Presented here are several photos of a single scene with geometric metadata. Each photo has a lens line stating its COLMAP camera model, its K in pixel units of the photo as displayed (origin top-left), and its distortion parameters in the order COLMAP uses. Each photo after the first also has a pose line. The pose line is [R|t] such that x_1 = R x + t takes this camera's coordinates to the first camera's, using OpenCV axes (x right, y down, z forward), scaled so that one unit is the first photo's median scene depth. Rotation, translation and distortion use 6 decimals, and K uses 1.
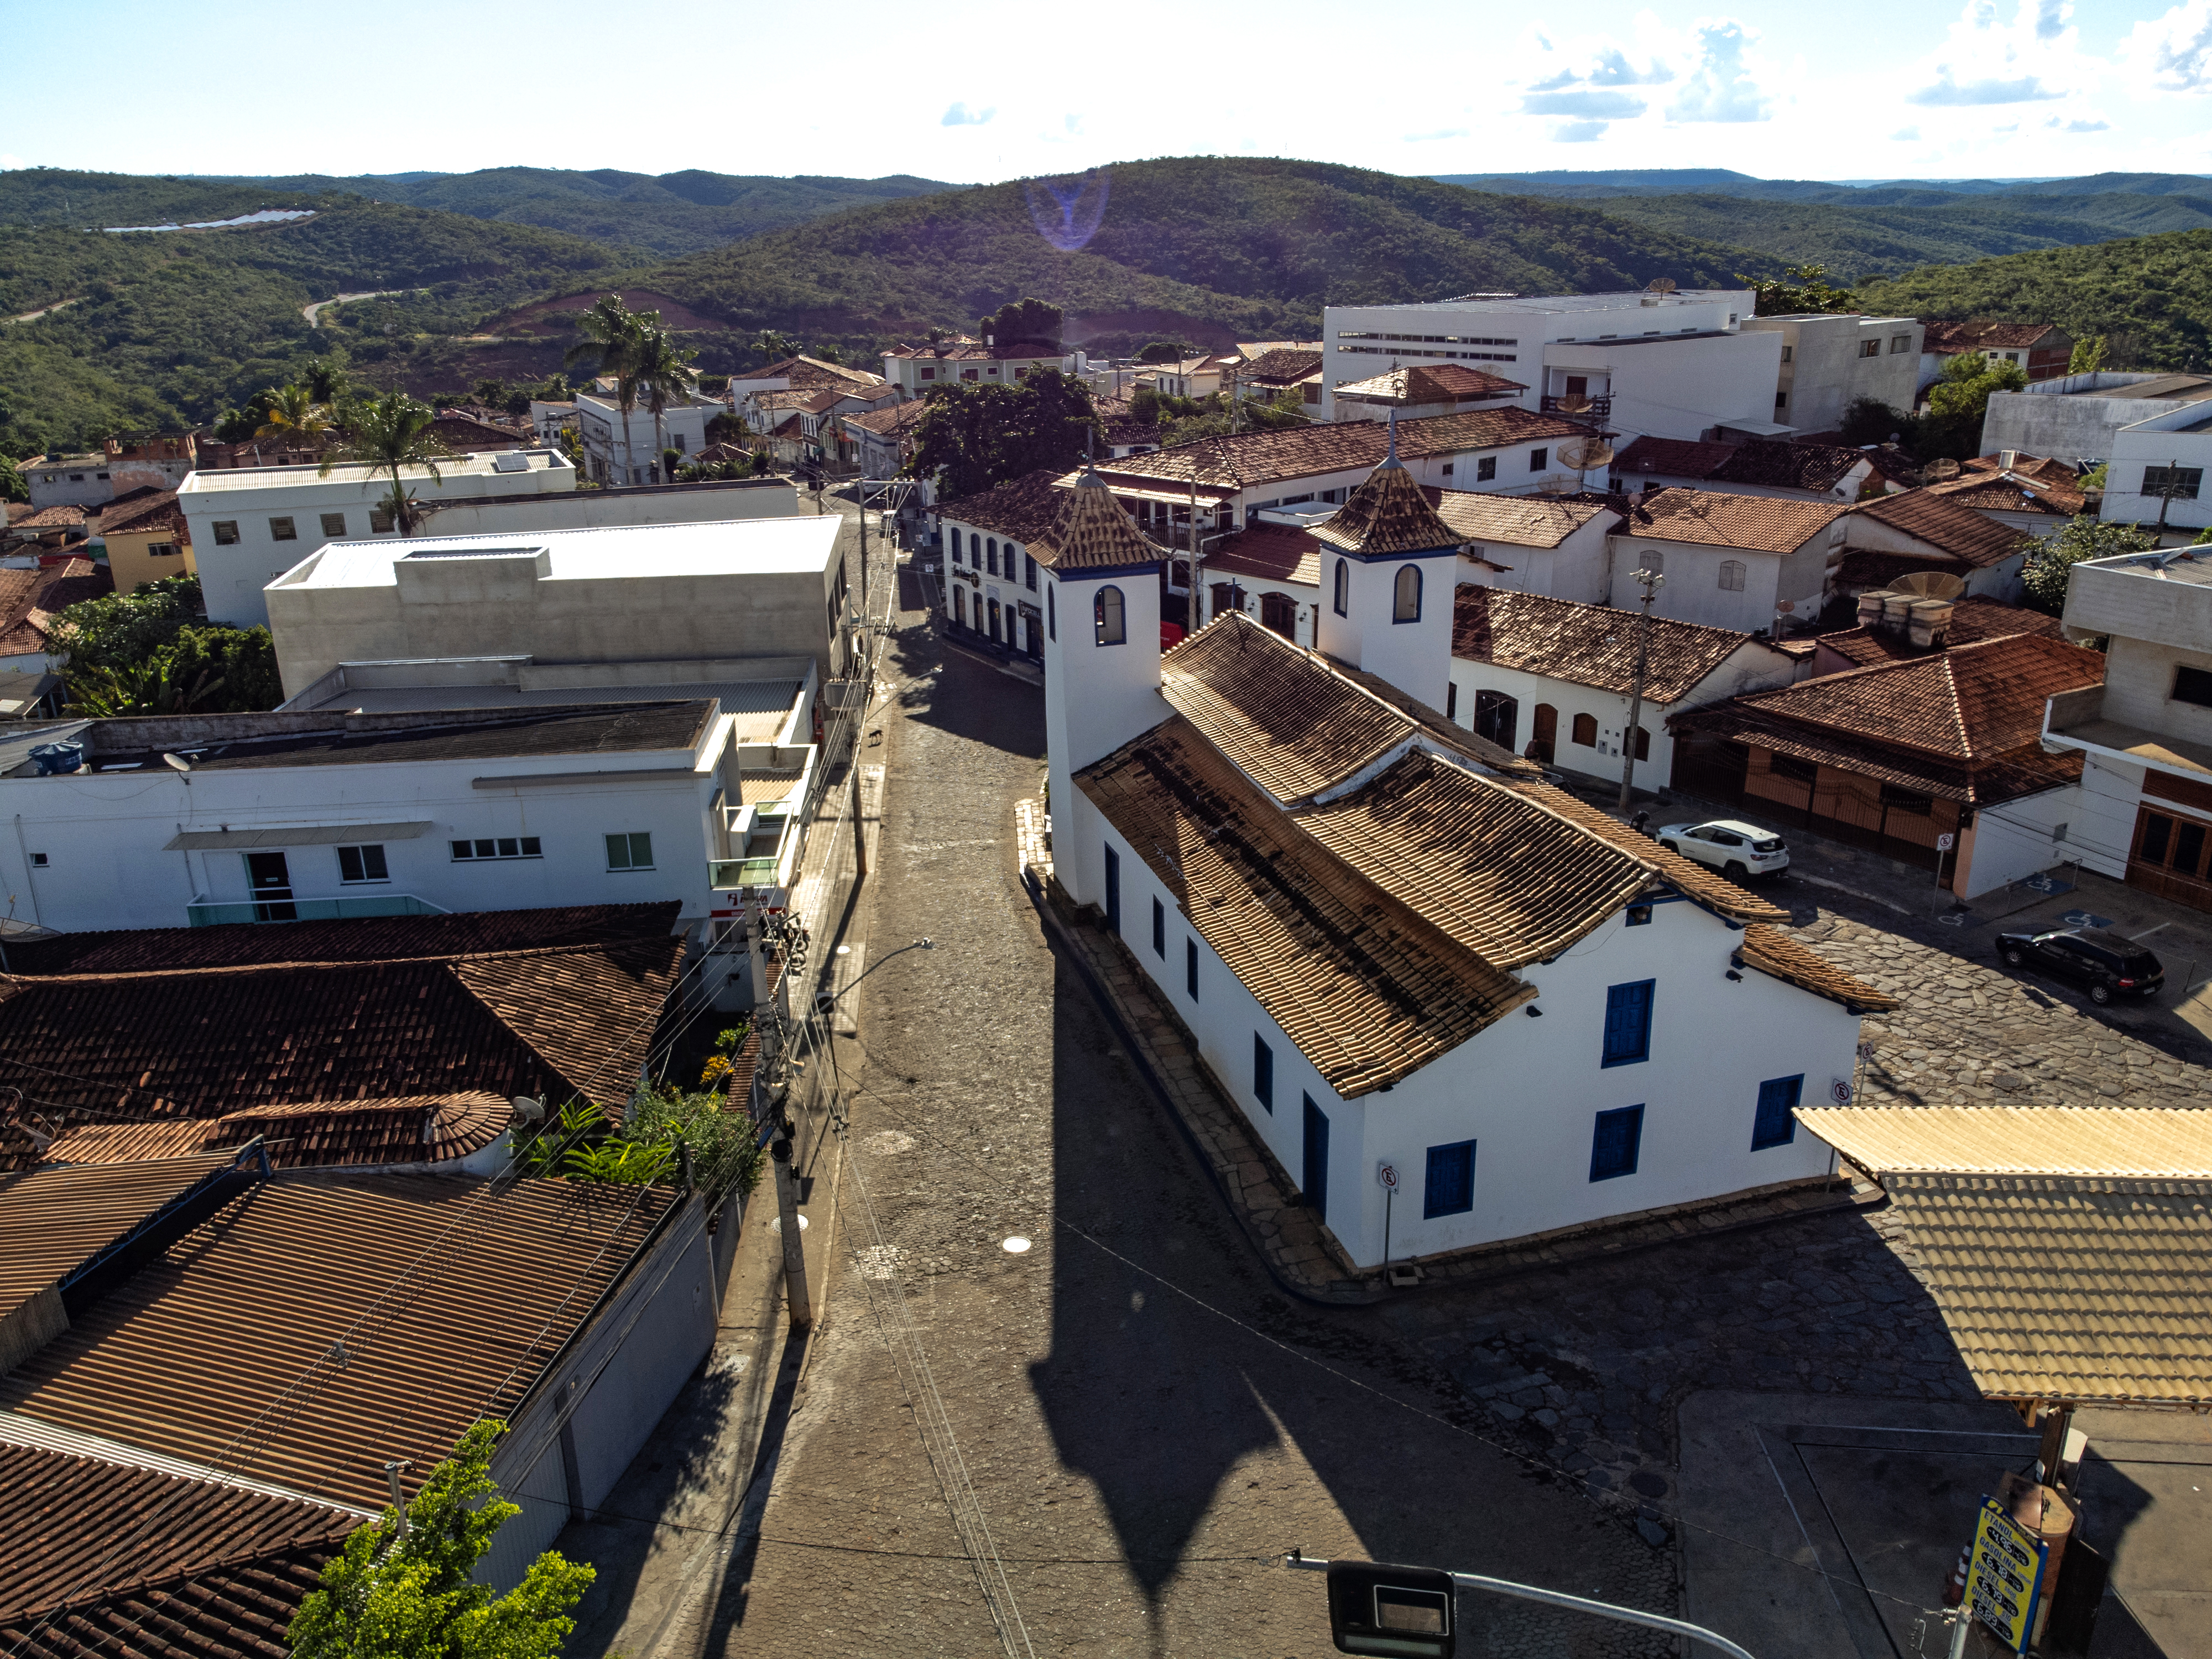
lens RADIAL K [[1646.3, 0, 1109.4], [0, 1646.3, 838.2], [0, 0, 1]] dist [0.009148, 0.015788]
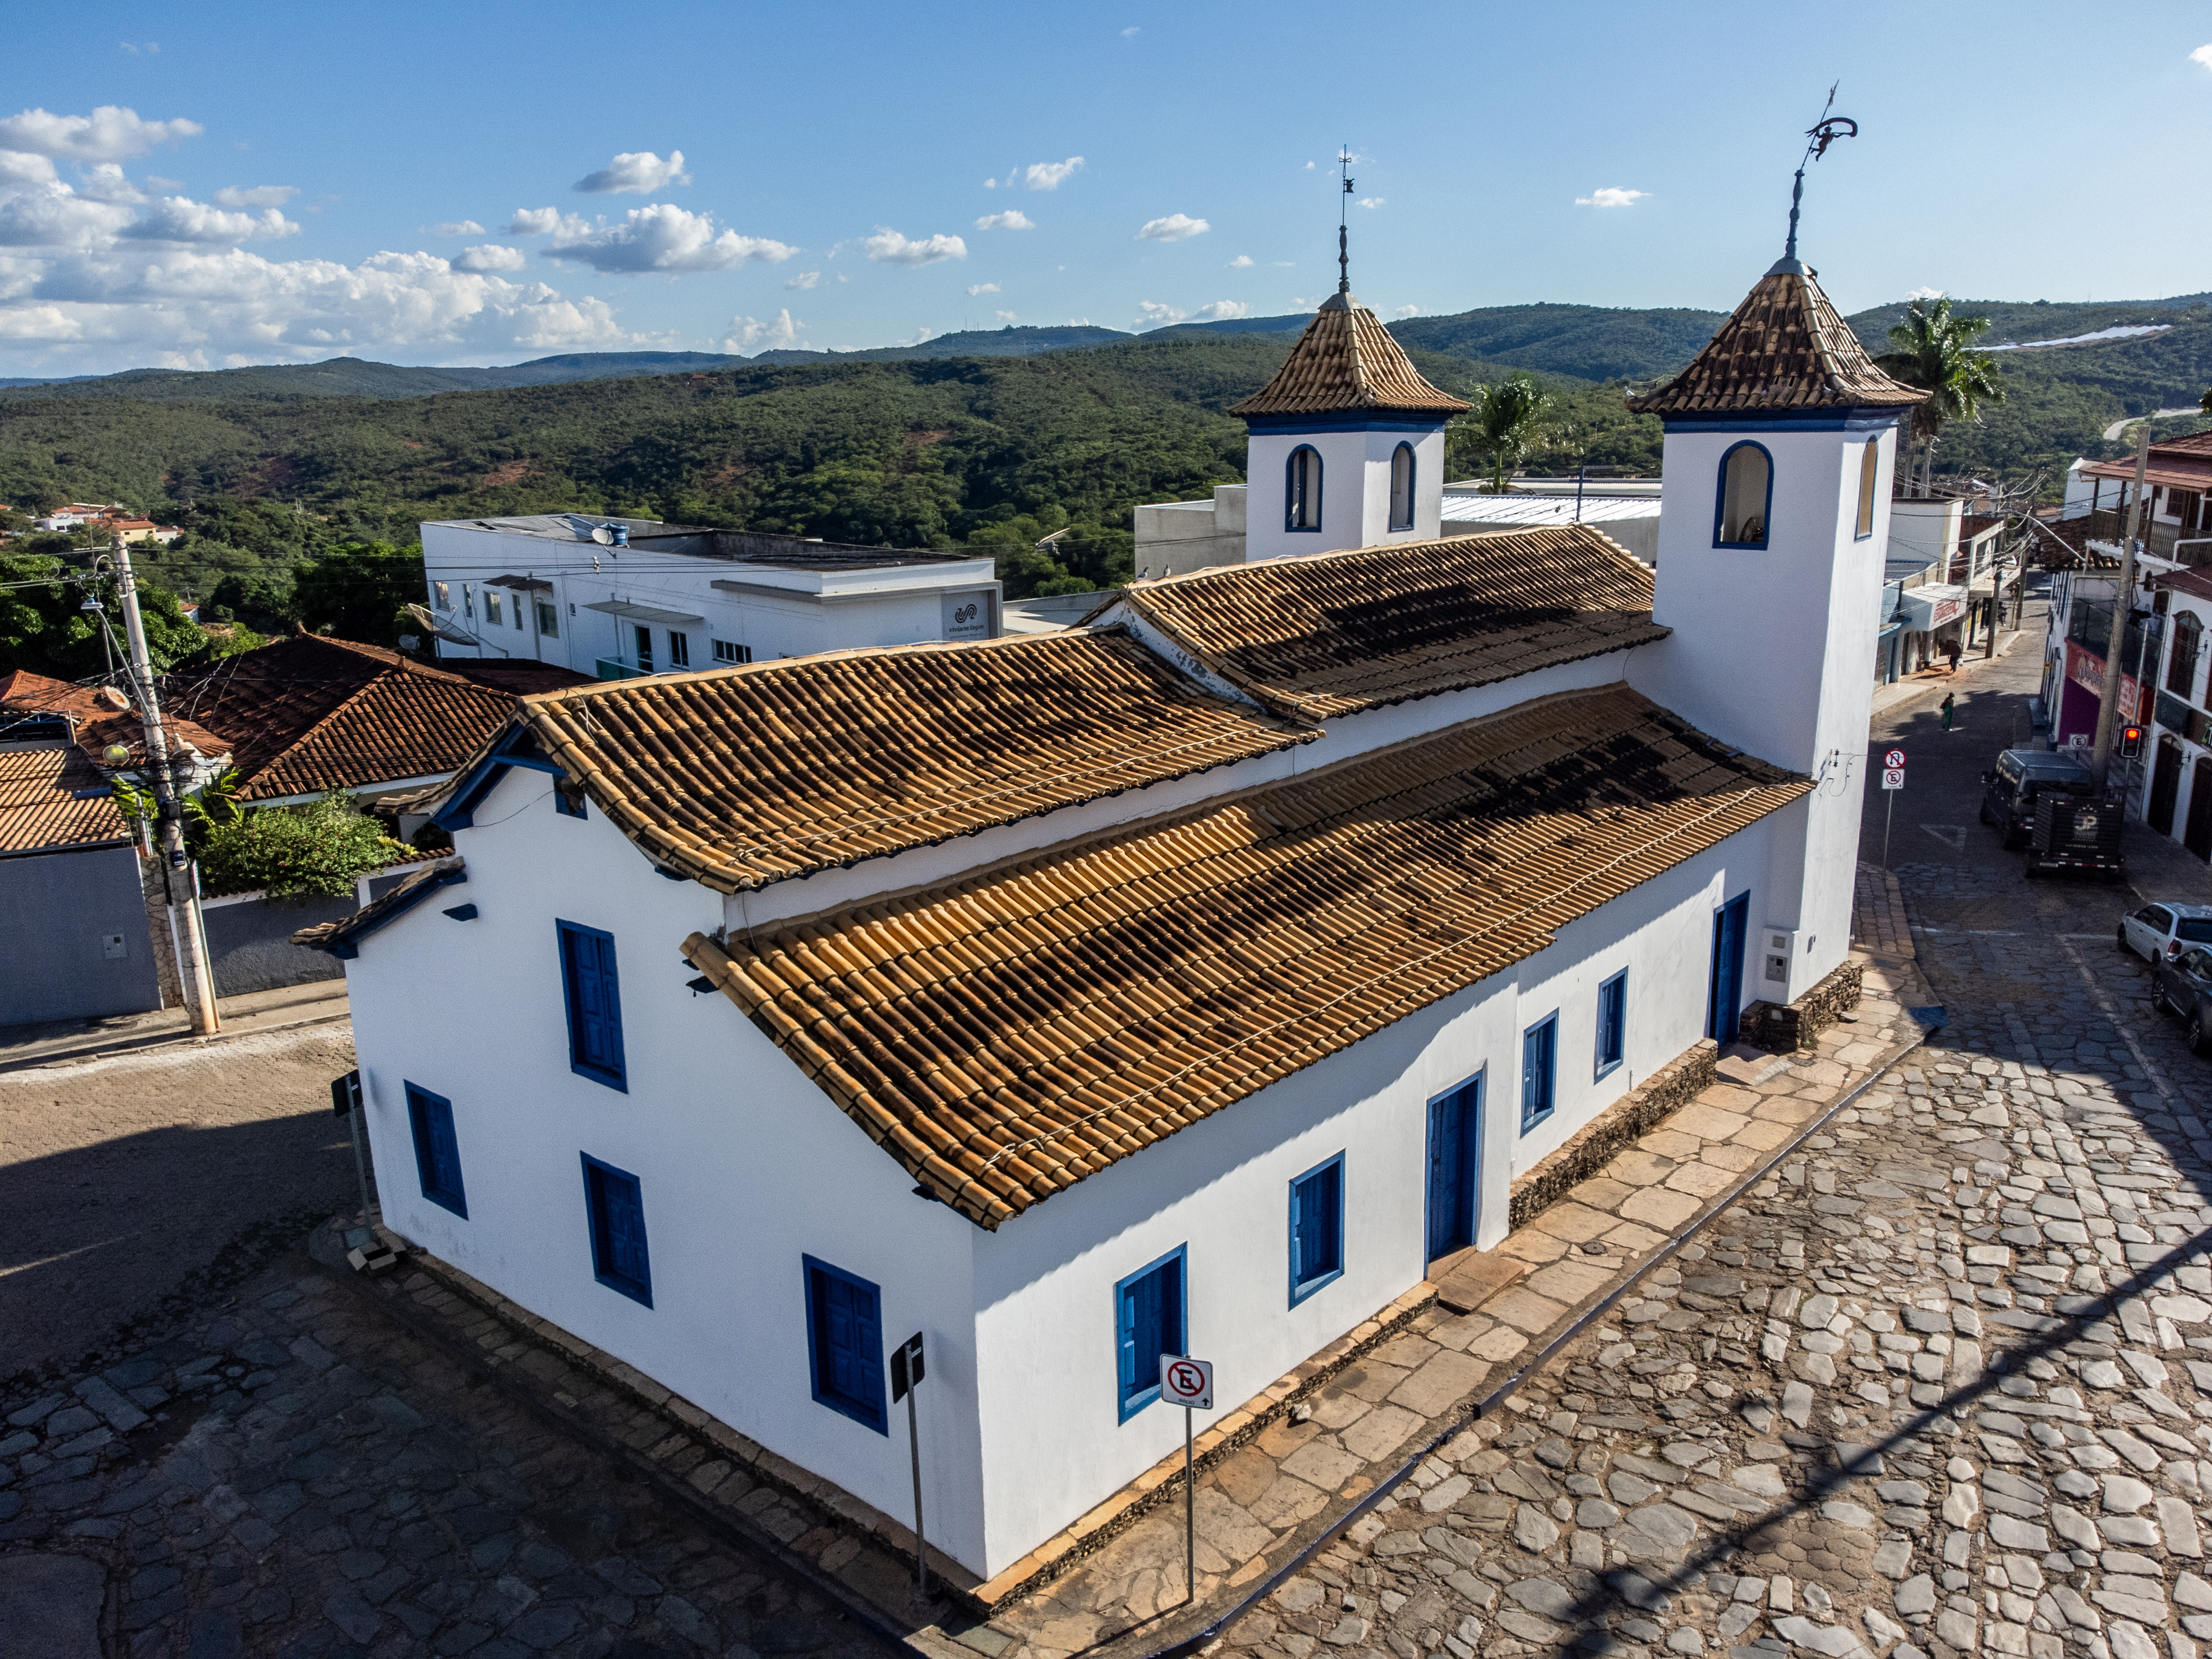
lens RADIAL K [[1646.3, 0, 1109.4], [0, 1646.3, 838.2], [0, 0, 1]] dist [0.009148, 0.015788]
pose [[0.550231, 0.215342, -0.806767, 0.465231], [-0.270712, 0.959993, 0.071610, -0.014874], [0.789912, 0.178999, 0.586514, 0.444582]]
